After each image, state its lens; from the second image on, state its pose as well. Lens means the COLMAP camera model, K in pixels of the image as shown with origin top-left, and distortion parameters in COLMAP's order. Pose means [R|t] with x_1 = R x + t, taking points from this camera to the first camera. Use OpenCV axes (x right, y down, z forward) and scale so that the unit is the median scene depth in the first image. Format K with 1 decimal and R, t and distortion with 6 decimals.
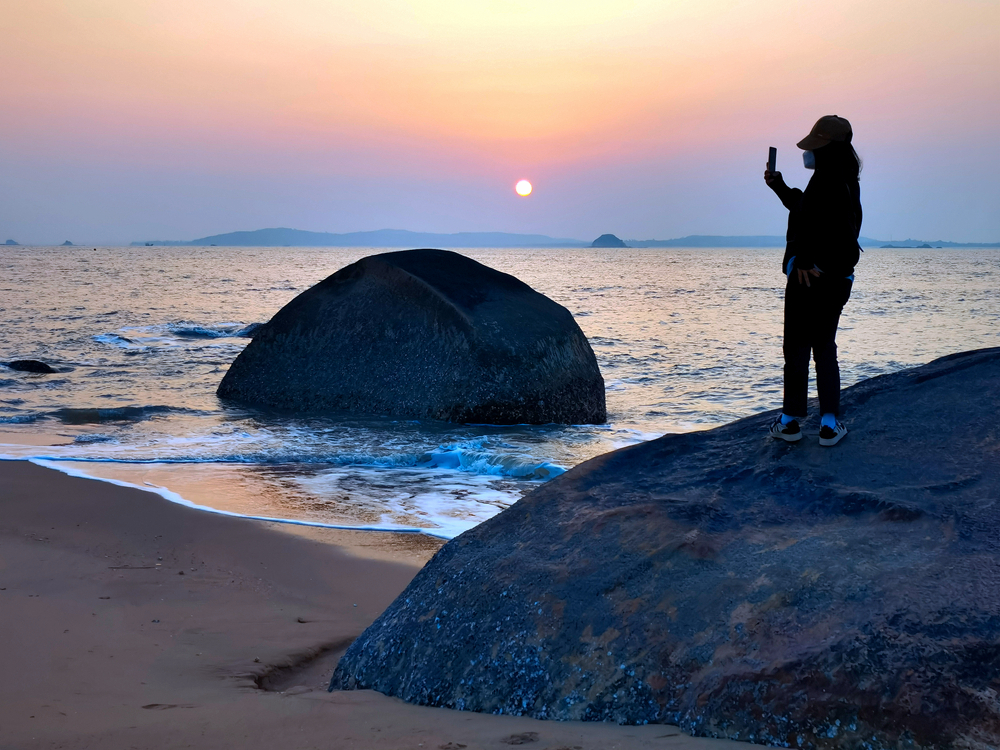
lens RADIAL K [[1562.5, 0, 502.3], [0, 1562.5, 374.3], [0, 0, 1]] dist [0.029991, 0.000000]
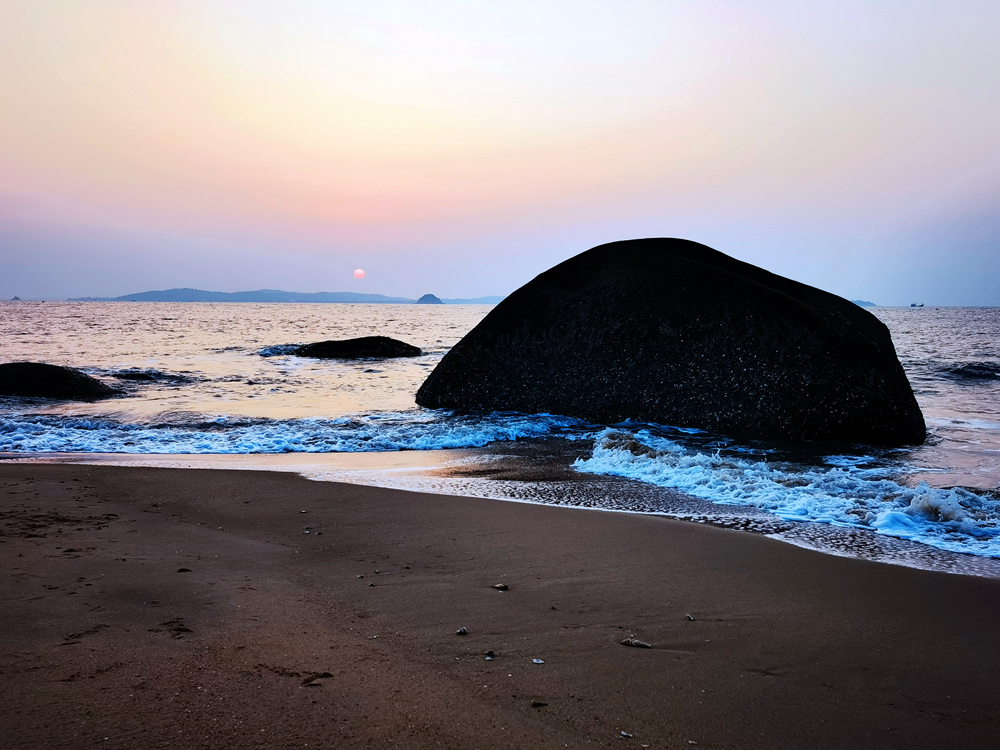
lens RADIAL K [[1086.0, 0, 500.7], [0, 1086.0, 375.7], [0, 0, 1]] dist [0.053526, 0.000000]
pose [[0.988864, -0.005584, 0.148718, -0.234469], [0.008170, 0.999826, -0.016789, 0.006300], [-0.148599, 0.017817, 0.988737, 0.424611]]
